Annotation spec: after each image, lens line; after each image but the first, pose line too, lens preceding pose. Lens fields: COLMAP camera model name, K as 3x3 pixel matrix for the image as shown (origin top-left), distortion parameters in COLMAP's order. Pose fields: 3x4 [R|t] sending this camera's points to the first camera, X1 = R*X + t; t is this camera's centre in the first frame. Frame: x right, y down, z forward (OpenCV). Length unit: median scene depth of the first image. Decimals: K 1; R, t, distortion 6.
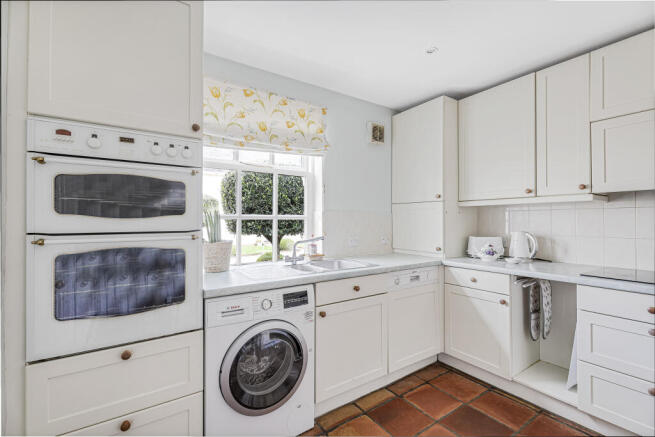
lens RADIAL K [[300.2, 0, 328.3], [0, 300.2, 218.6], [0, 0, 1]] dist [0.002837, -0.001279]
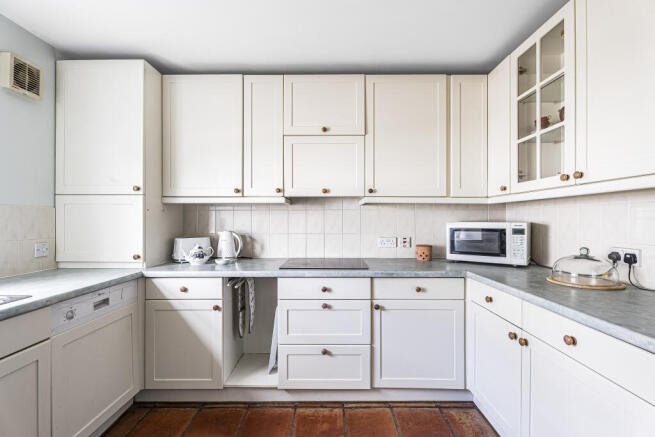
lens RADIAL K [[300.2, 0, 327.1], [0, 300.2, 219.3], [0, 0, 1]] dist [0.002837, -0.001279]
pose [[0.565276, 0.000496, 0.824902, 0.009087], [-0.006006, 0.999976, 0.003514, -0.001426], [-0.824880, -0.006941, 0.565265, 0.177424]]
